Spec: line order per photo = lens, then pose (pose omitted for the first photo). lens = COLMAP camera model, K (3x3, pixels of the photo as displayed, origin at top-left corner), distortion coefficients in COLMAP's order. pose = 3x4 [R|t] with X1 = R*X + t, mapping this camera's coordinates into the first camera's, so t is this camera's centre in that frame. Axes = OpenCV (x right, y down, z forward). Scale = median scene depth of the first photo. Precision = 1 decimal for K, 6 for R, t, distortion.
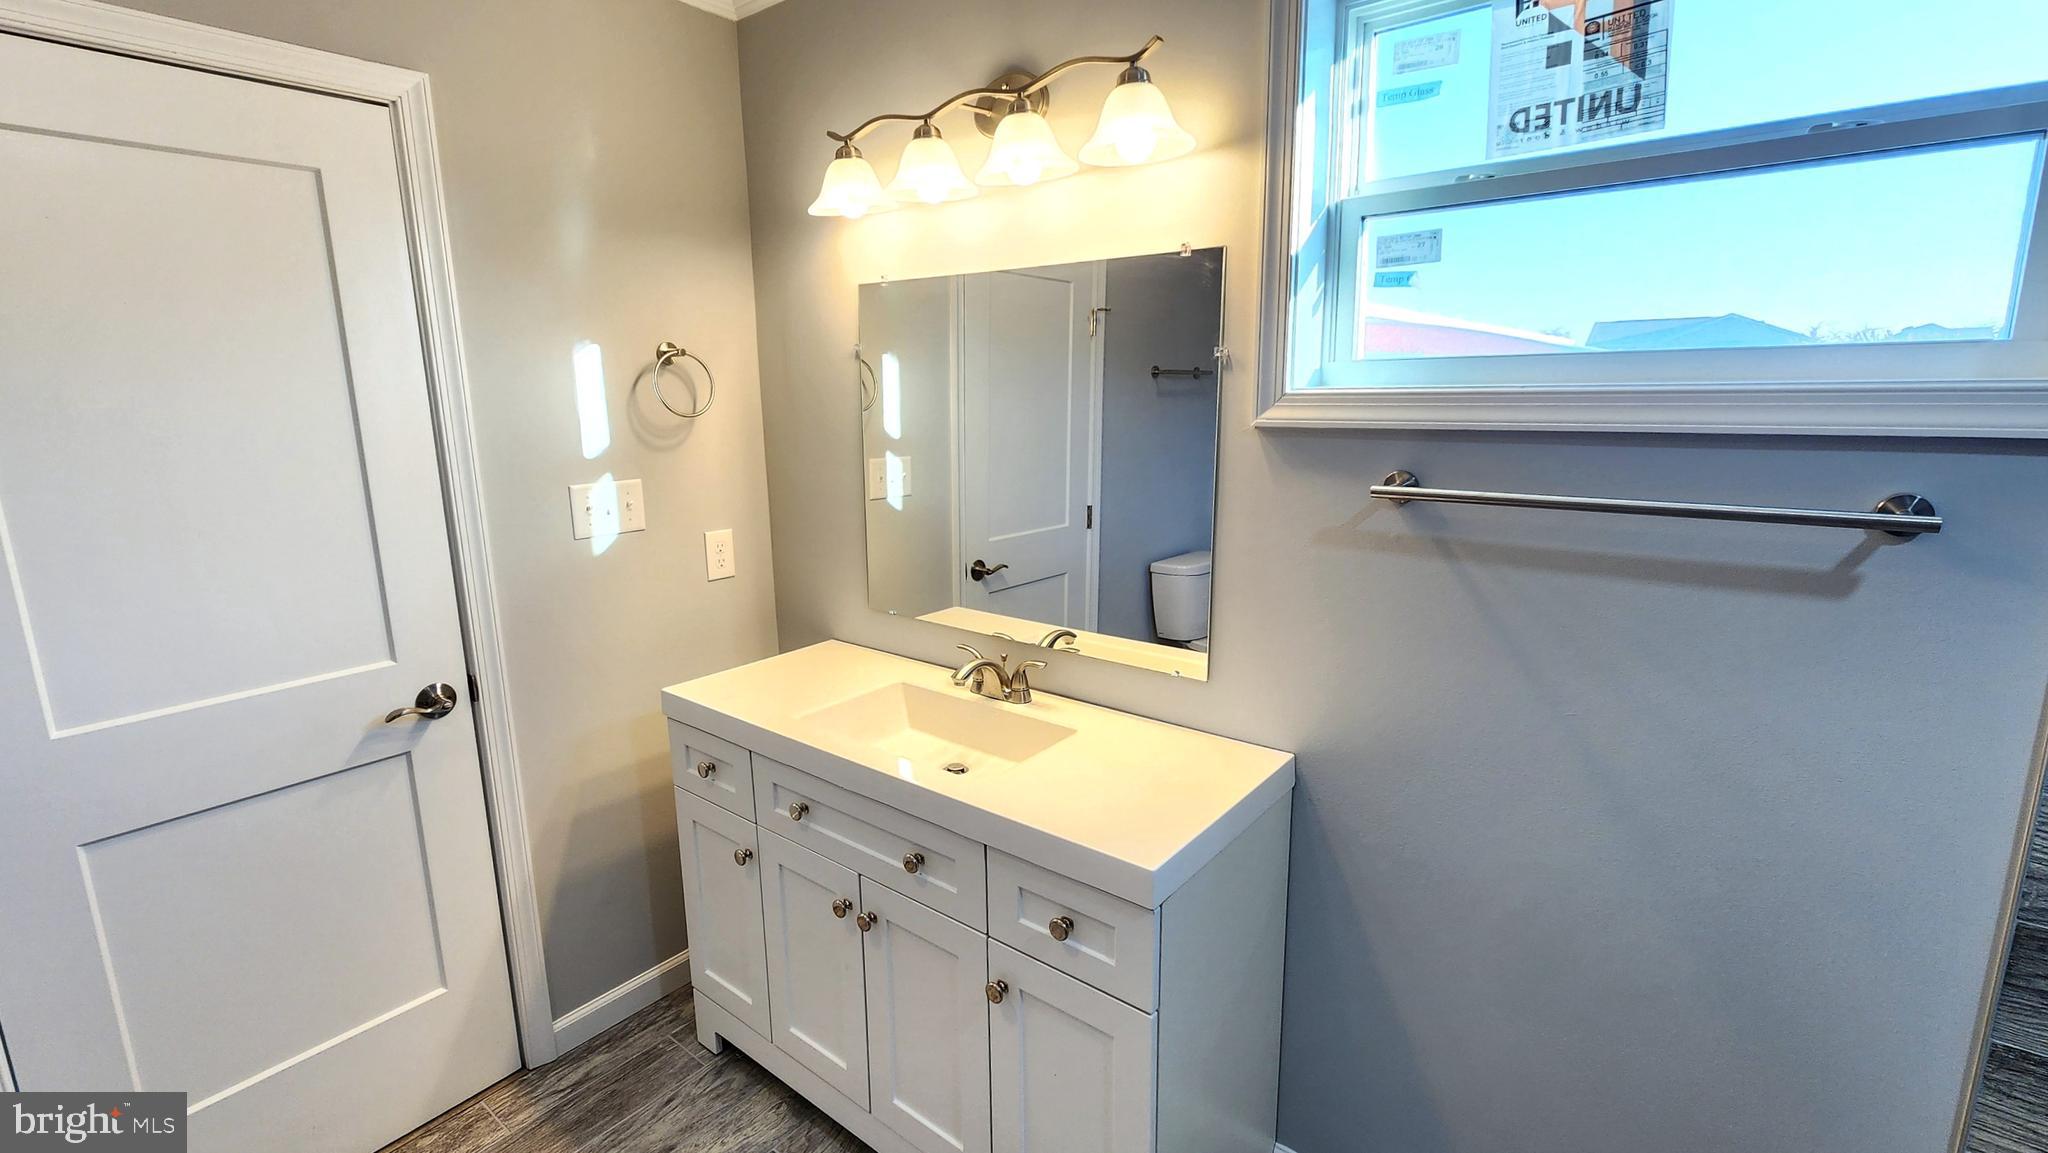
lens RADIAL K [[908.2, 0, 1030.3], [0, 908.2, 568.4], [0, 0, 1]] dist [0.000793, 0.000194]
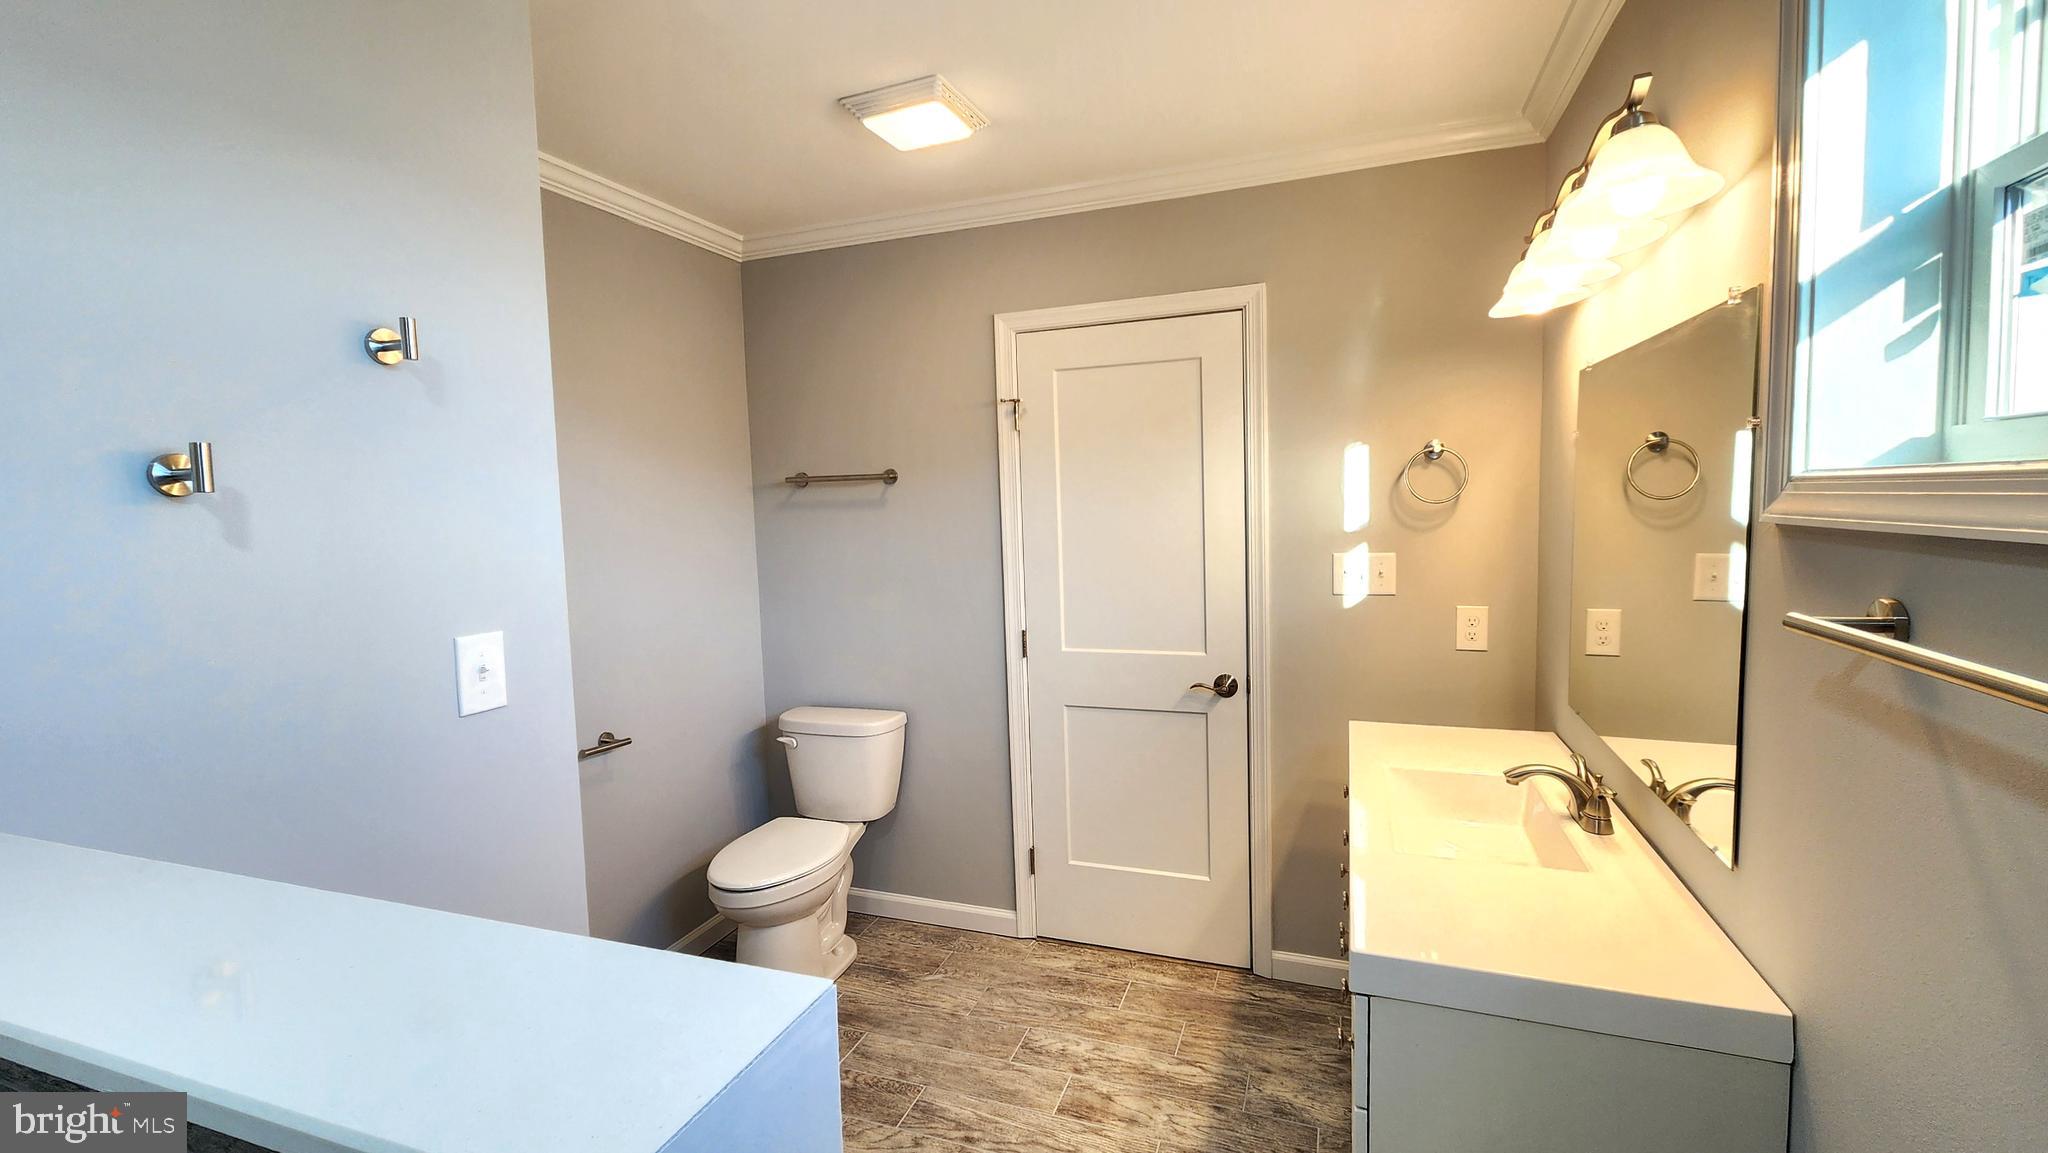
lens RADIAL K [[908.2, 0, 1036.1], [0, 908.2, 576.0], [0, 0, 1]] dist [0.000793, 0.000194]
pose [[0.292484, 0.086499, -0.952350, 0.642203], [-0.166163, 0.985348, 0.038464, -0.038355], [0.941723, 0.146995, 0.302572, 0.202416]]
